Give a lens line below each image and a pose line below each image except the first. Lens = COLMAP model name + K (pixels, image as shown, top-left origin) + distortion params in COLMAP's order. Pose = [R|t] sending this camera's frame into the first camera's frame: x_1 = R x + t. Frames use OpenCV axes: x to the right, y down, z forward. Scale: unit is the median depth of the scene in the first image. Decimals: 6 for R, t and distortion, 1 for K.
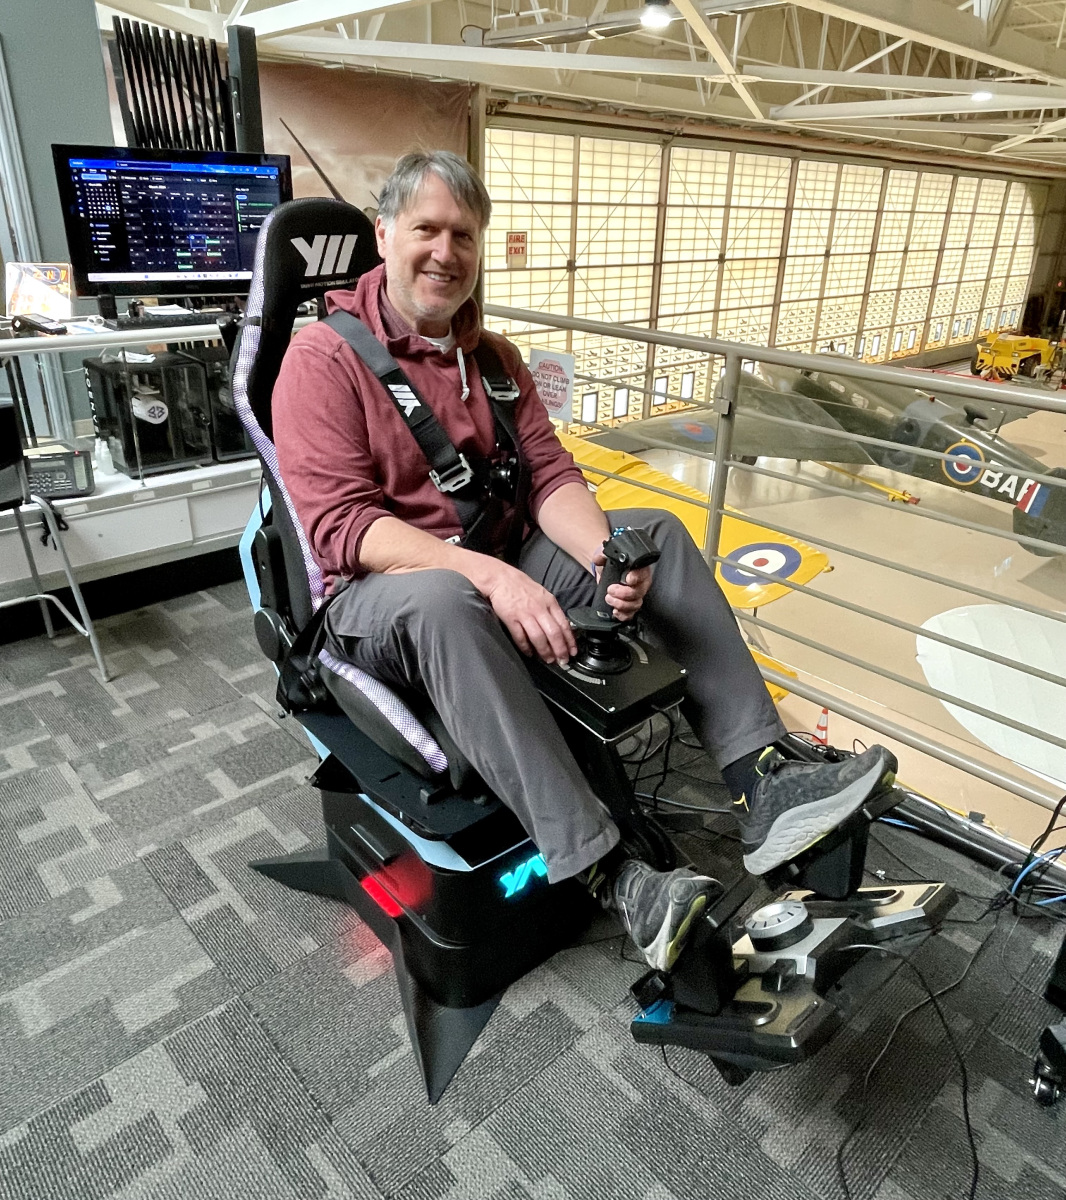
lens RADIAL K [[839.9, 0, 541.9], [0, 839.9, 564.2], [0, 0, 1]] dist [0.011919, -0.014736]
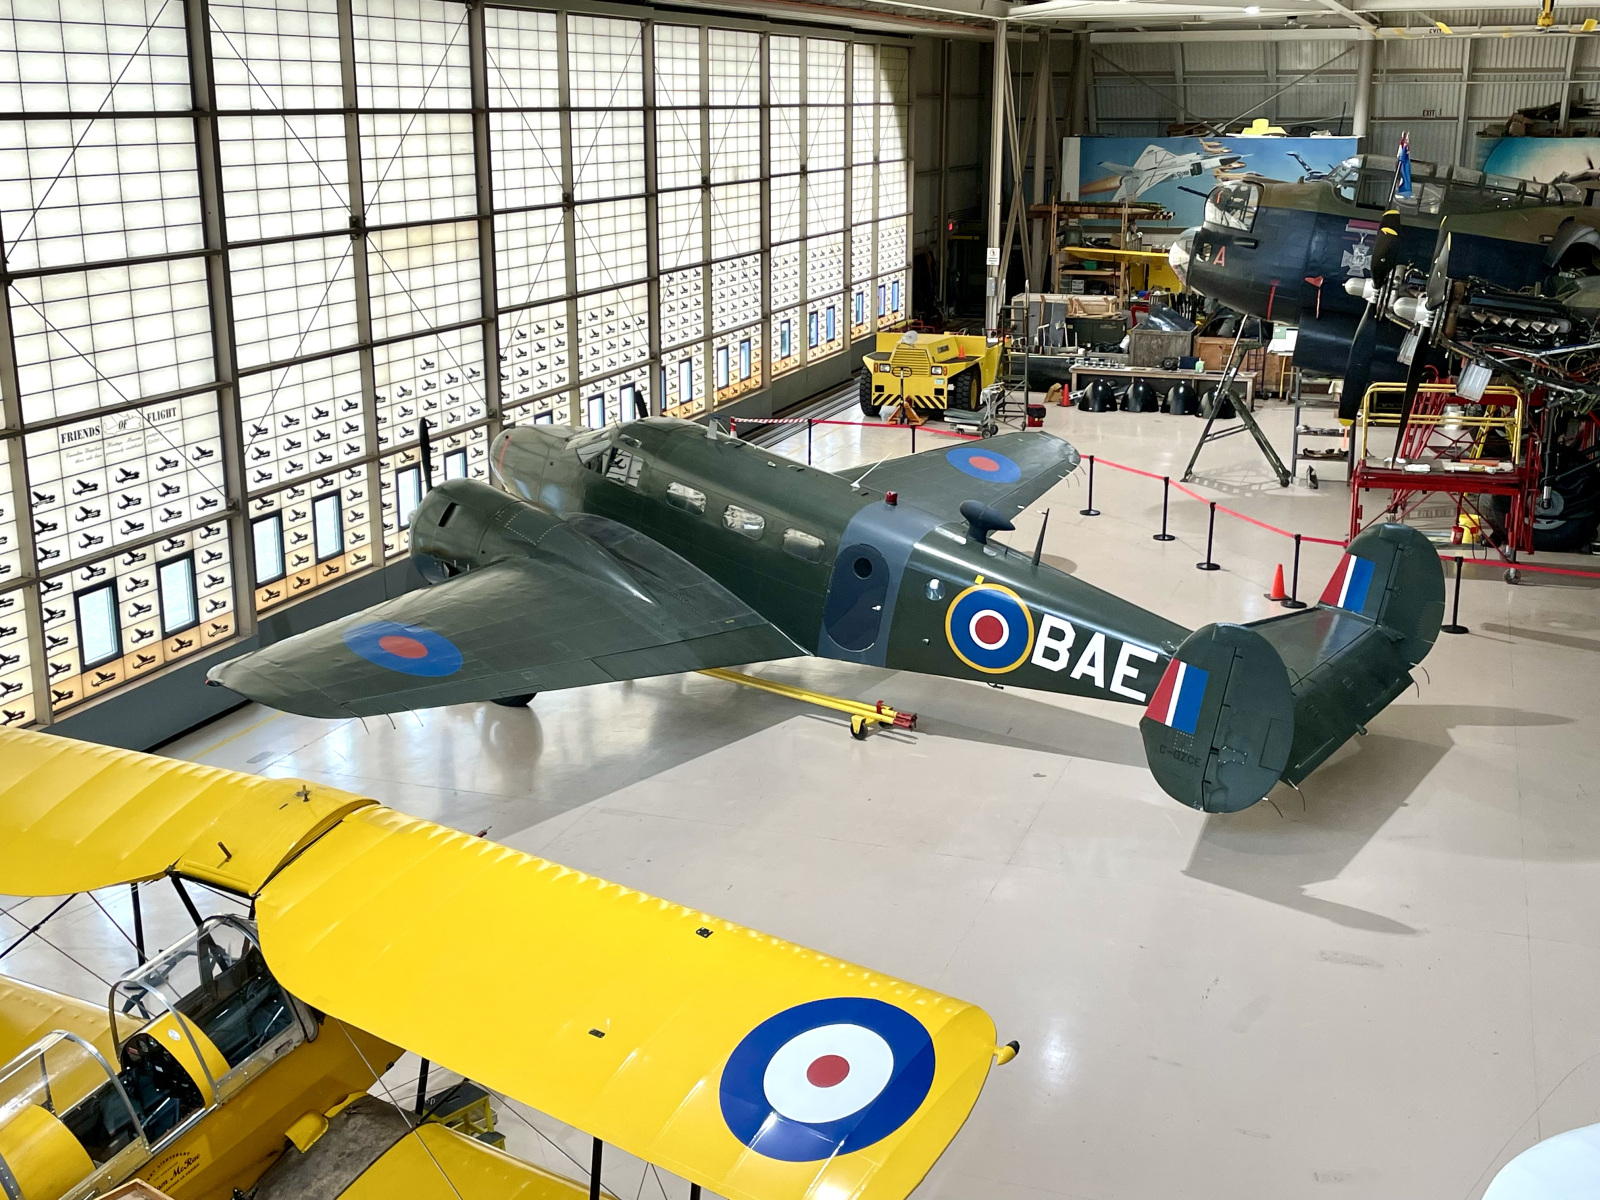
lens RADIAL K [[1864.6, 0, 790.9], [0, 1864.6, 587.5], [0, 0, 1]] dist [0.047911, 0.000000]
pose [[0.890477, -0.143132, 0.431930, -0.024332], [0.205112, 0.973592, -0.100238, -0.044157], [-0.406176, 0.177854, 0.896320, 0.090728]]
